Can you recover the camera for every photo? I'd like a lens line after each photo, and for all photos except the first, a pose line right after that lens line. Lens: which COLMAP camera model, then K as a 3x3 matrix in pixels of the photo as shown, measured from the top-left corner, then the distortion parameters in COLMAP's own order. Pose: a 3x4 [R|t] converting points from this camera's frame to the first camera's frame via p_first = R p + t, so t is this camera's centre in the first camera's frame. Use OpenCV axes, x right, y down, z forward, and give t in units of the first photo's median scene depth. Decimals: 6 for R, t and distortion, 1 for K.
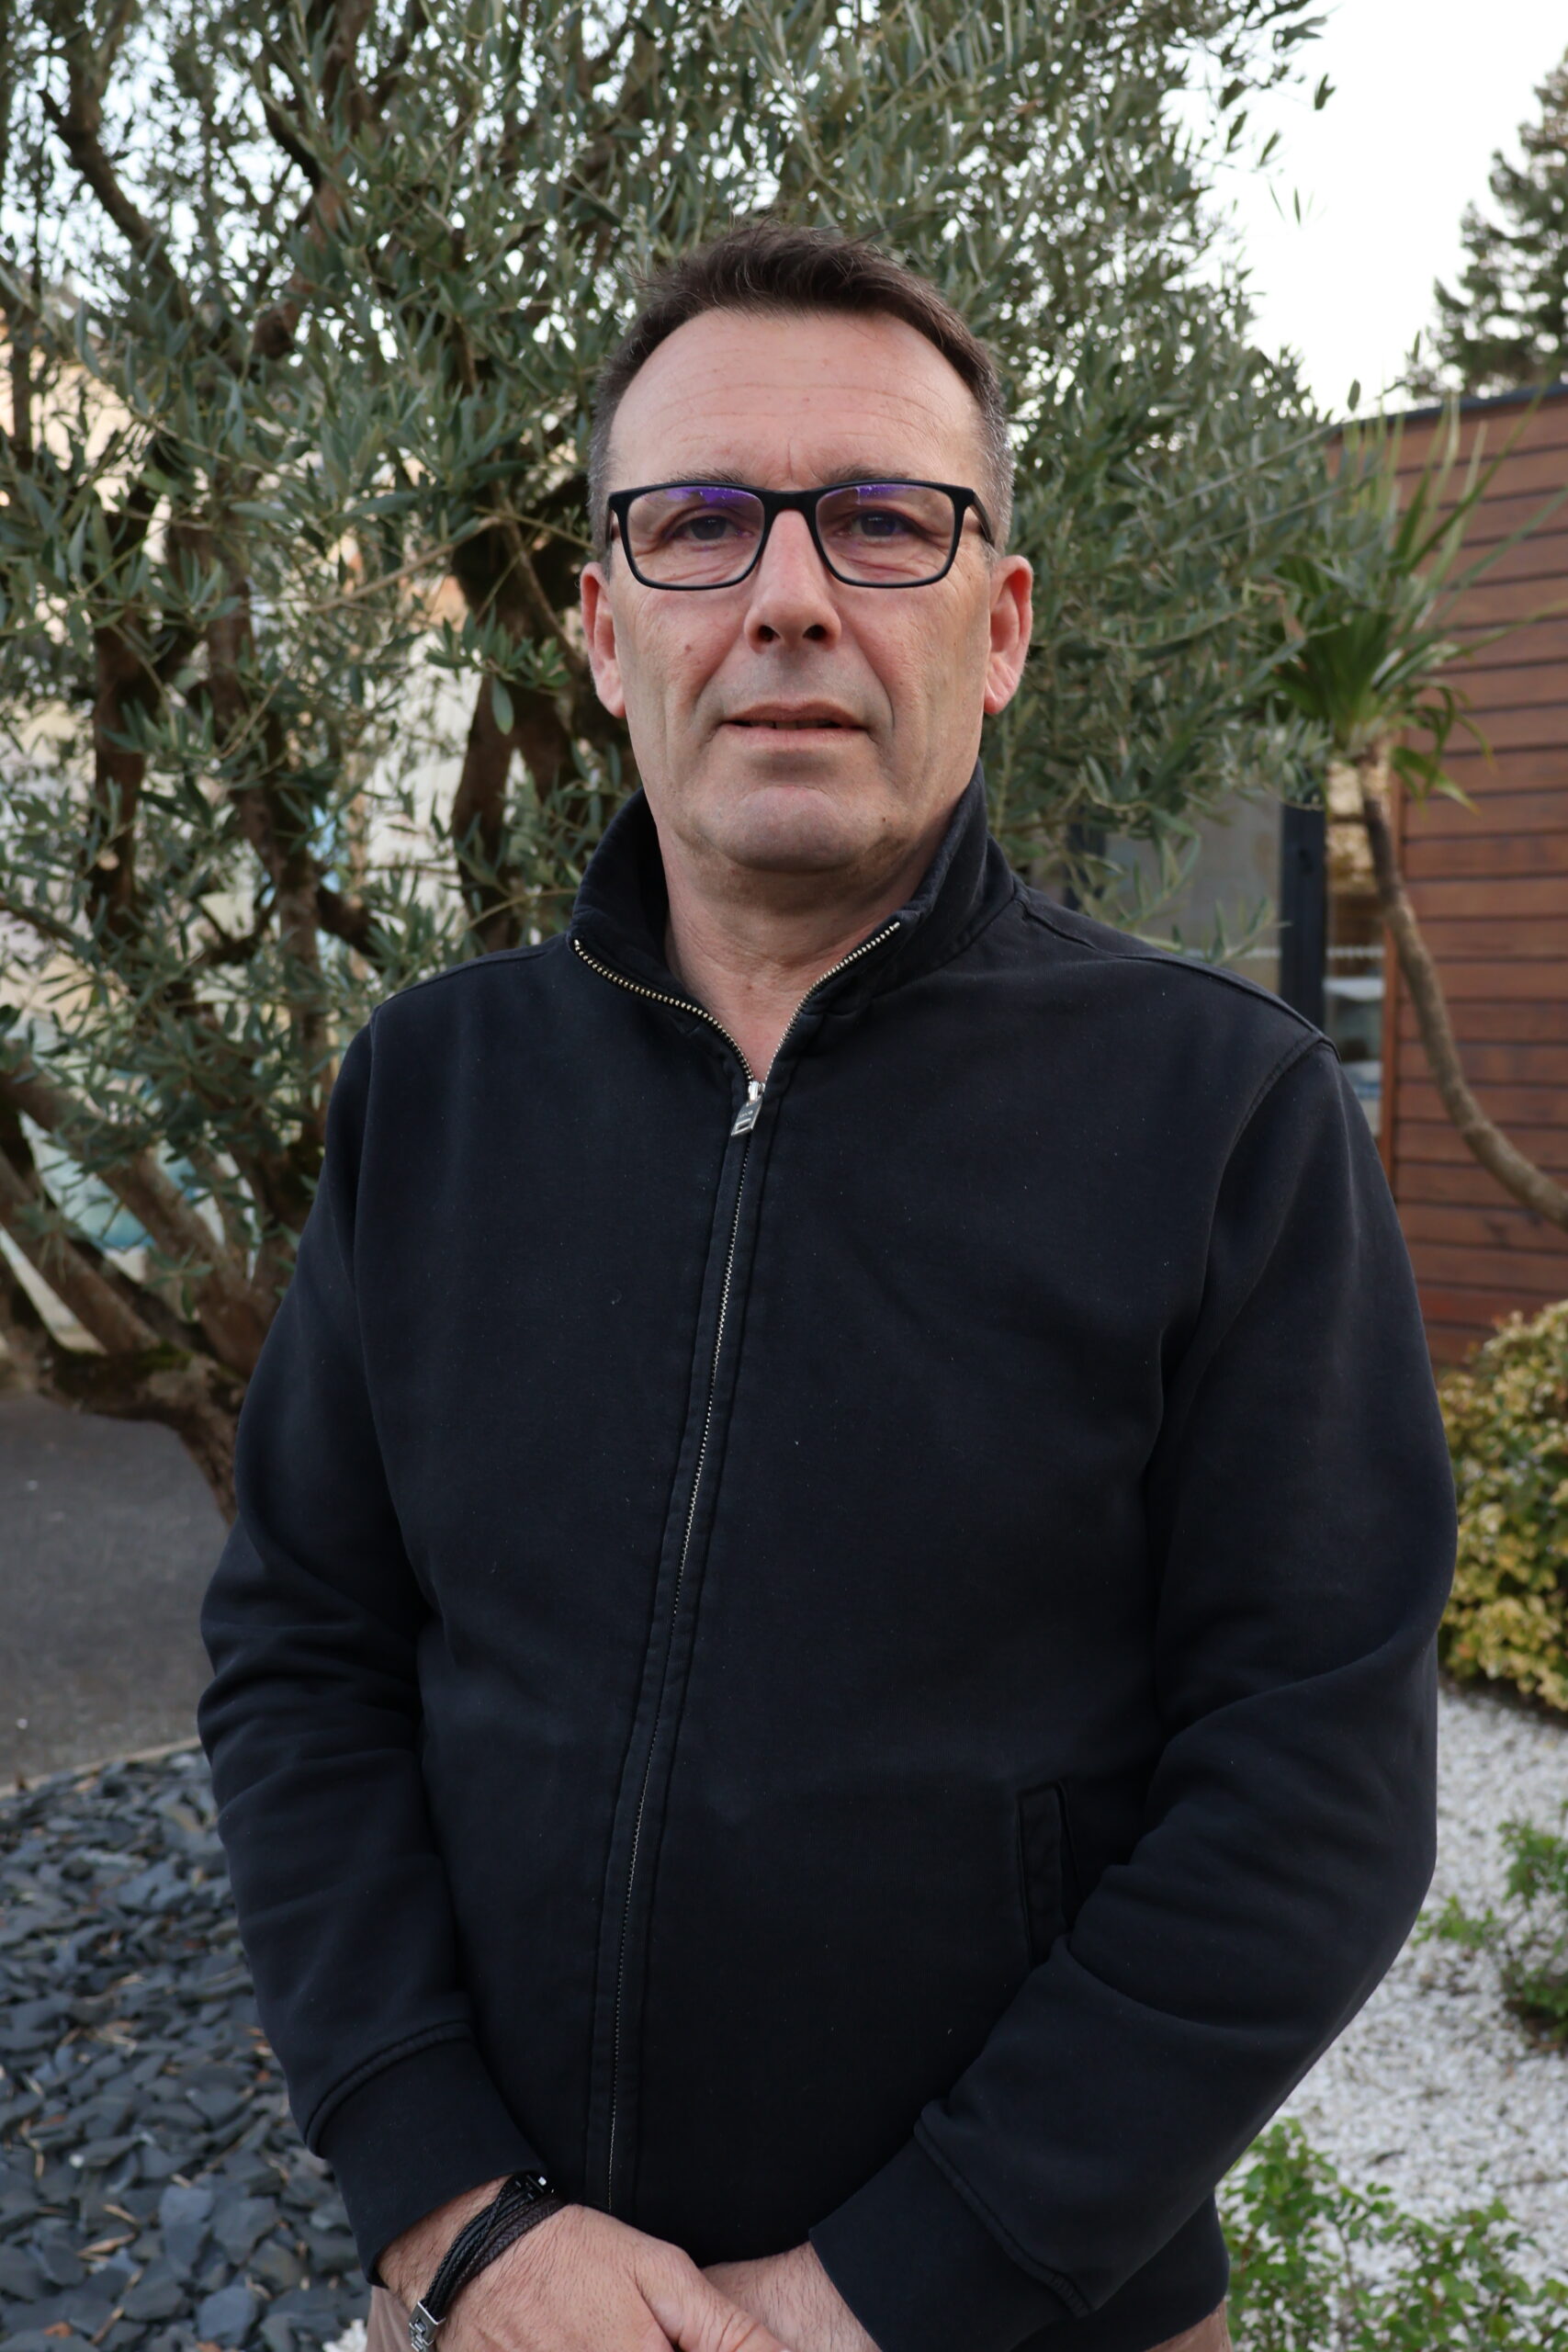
lens RADIAL K [[2420.9, 0, 796.8], [0, 2420.9, 1163.8], [0, 0, 1]] dist [-0.009374, 0.000000]
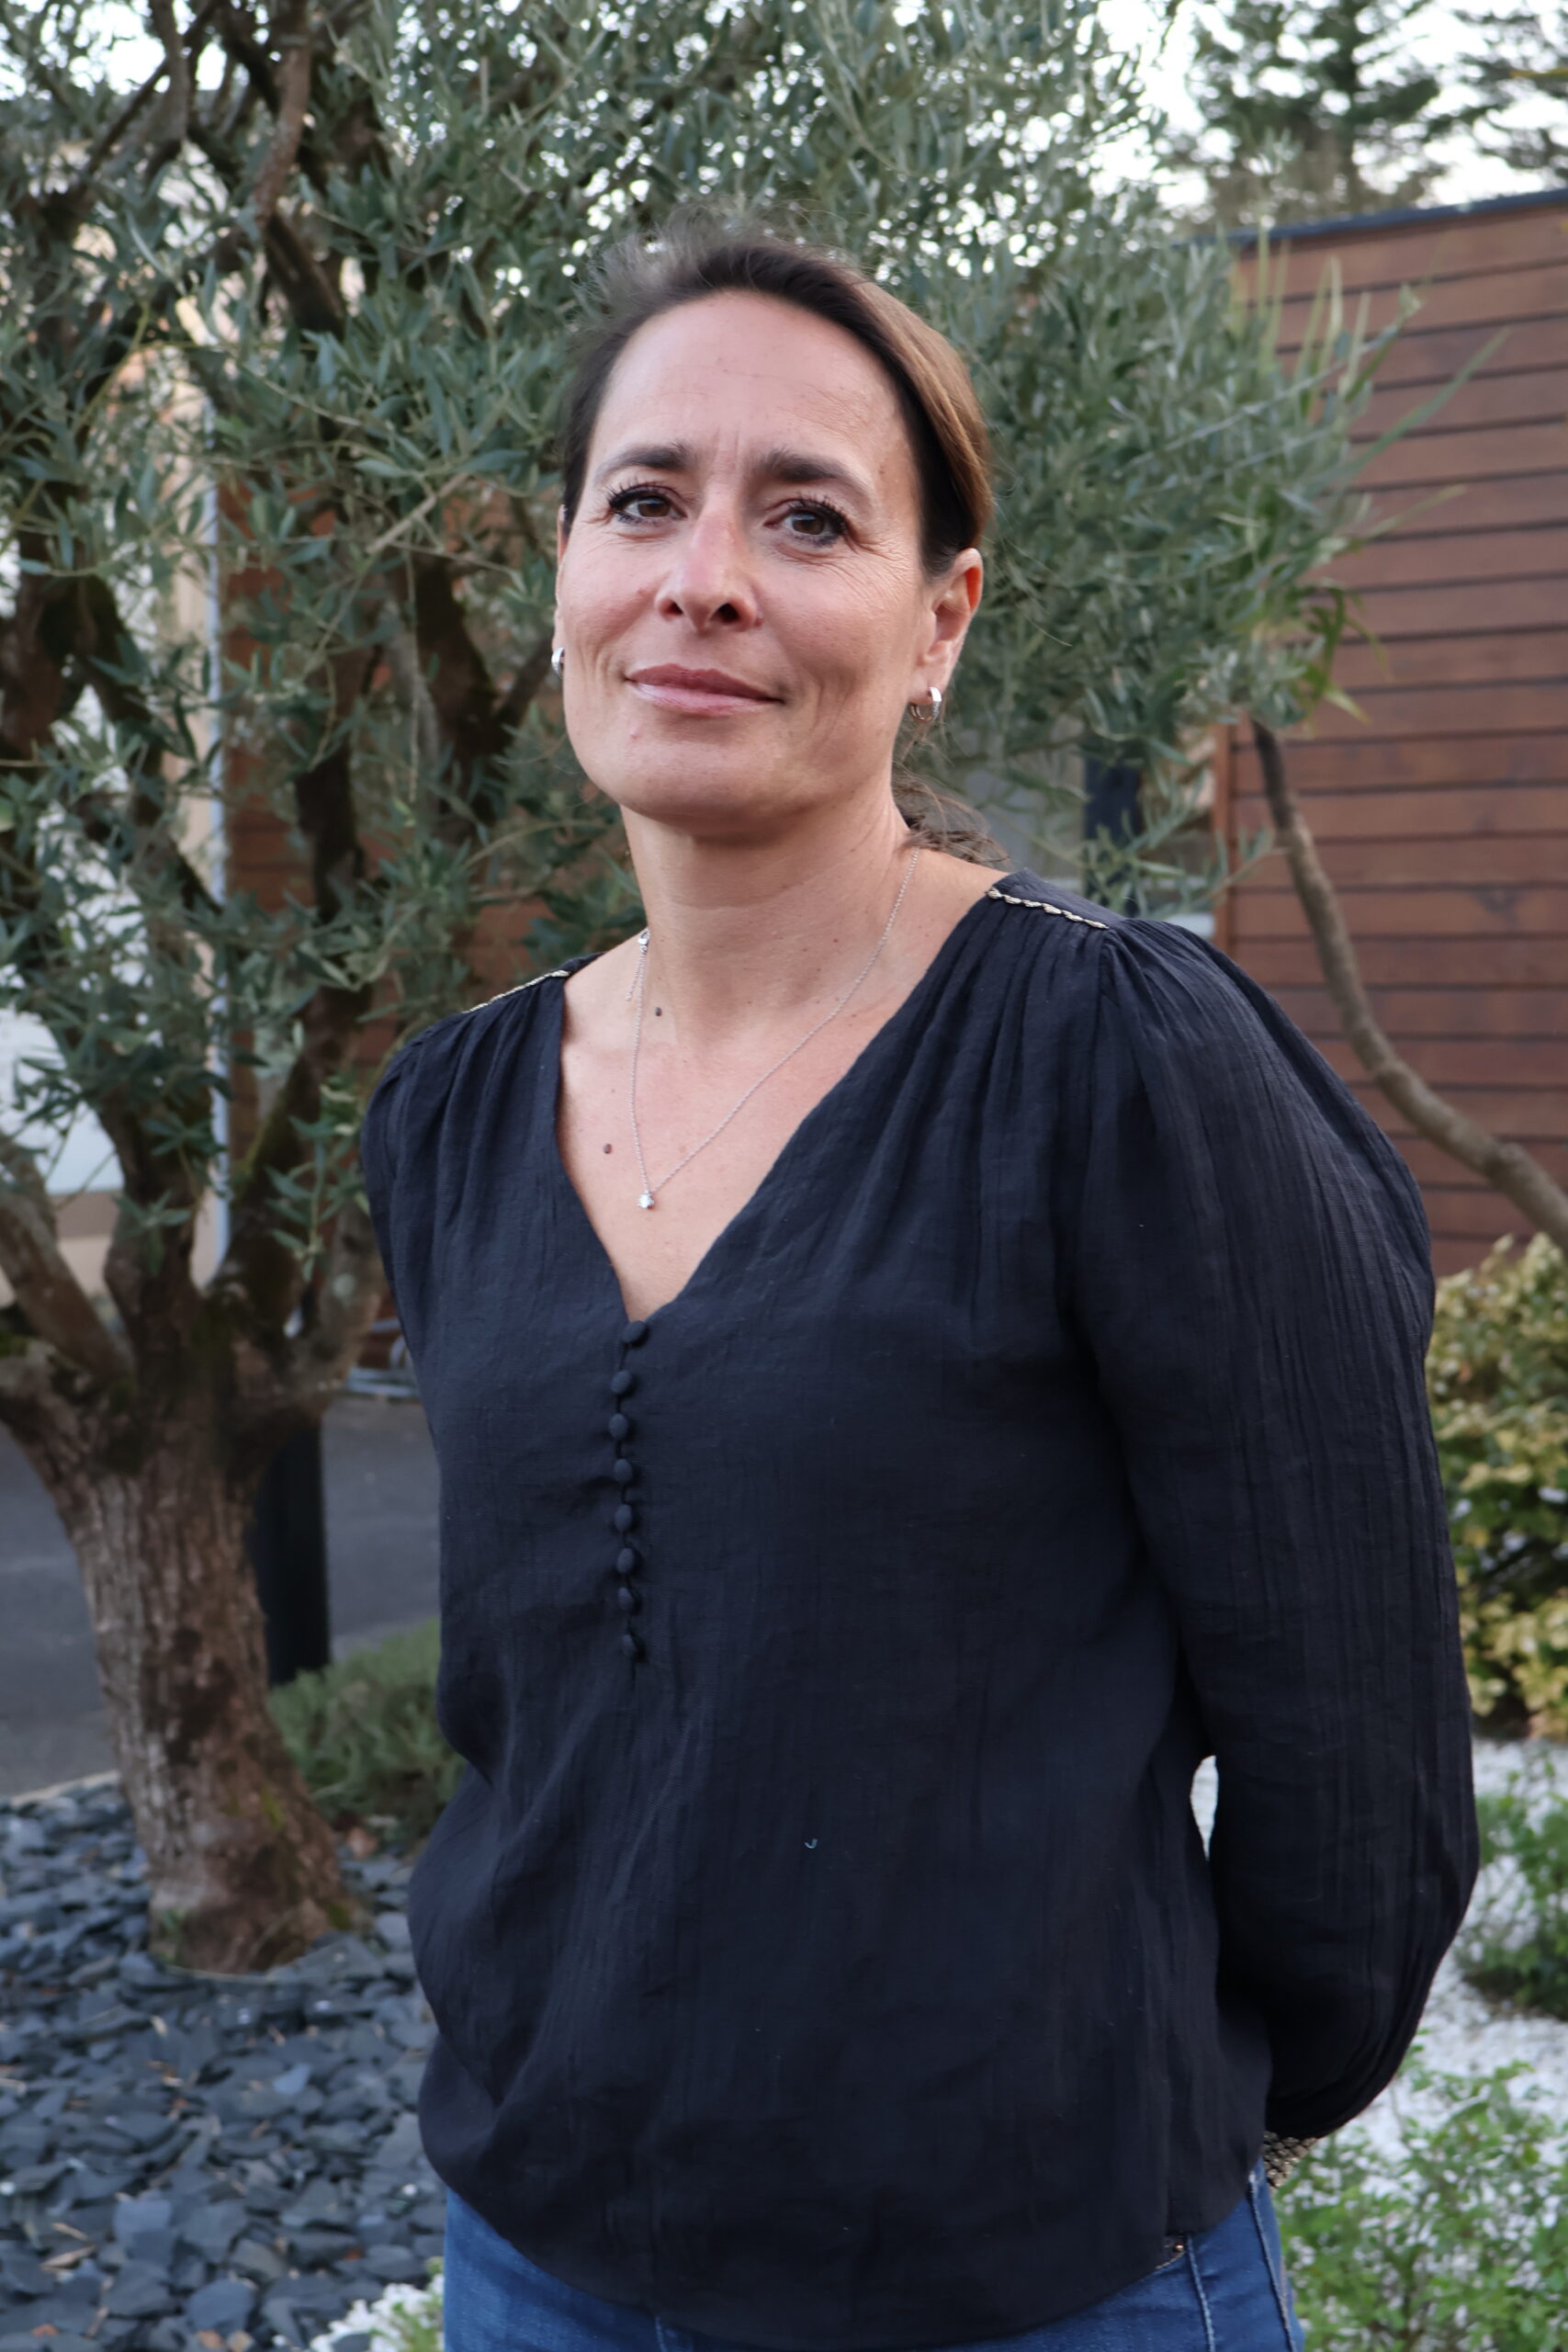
lens RADIAL K [[3286.6, 0, 766.7], [0, 3286.6, 1157.7], [0, 0, 1]] dist [-0.001904, 0.000000]
pose [[0.991521, -0.020203, 0.128366, -0.132989], [0.020970, 0.999769, -0.004630, 0.022787], [-0.128243, 0.007282, 0.991716, -0.242916]]
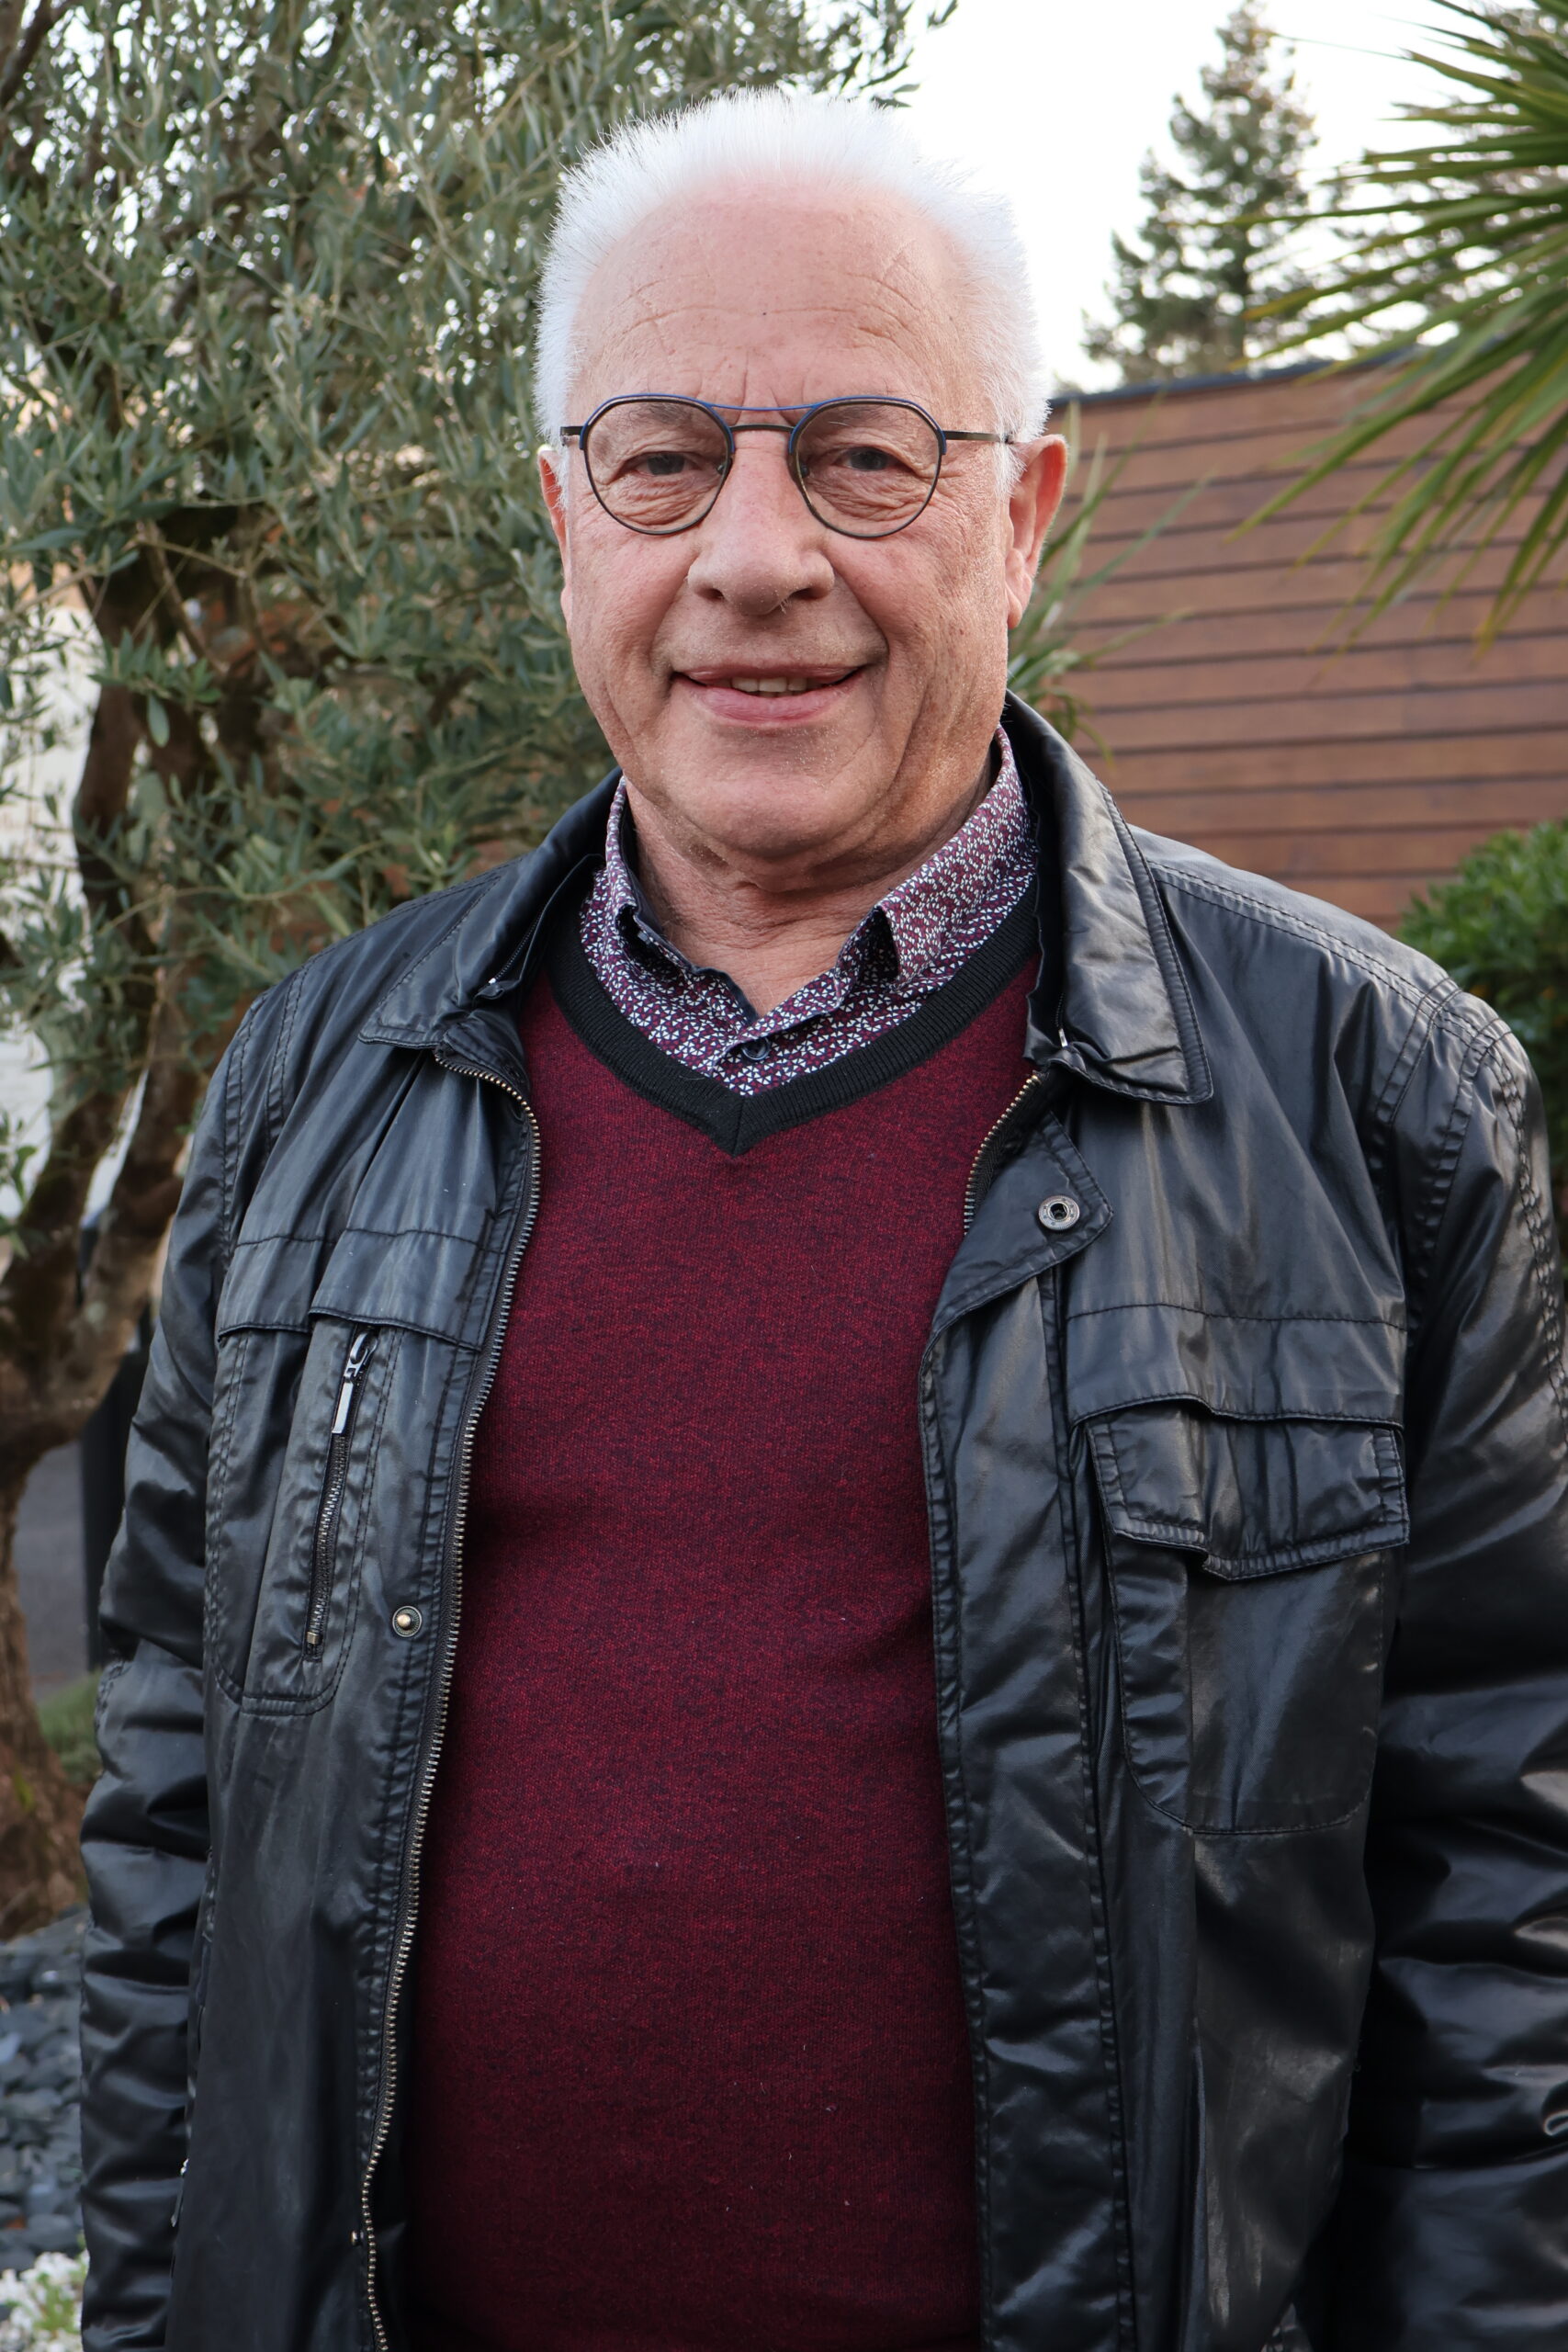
lens RADIAL K [[2742.5, 0, 796.8], [0, 2742.5, 1170.2], [0, 0, 1]] dist [0.001610, 0.000000]
pose [[0.990623, -0.005626, 0.136505, -0.003560], [0.006964, 0.999932, -0.009320, 0.016096], [-0.136443, 0.010184, 0.990596, -0.155775]]
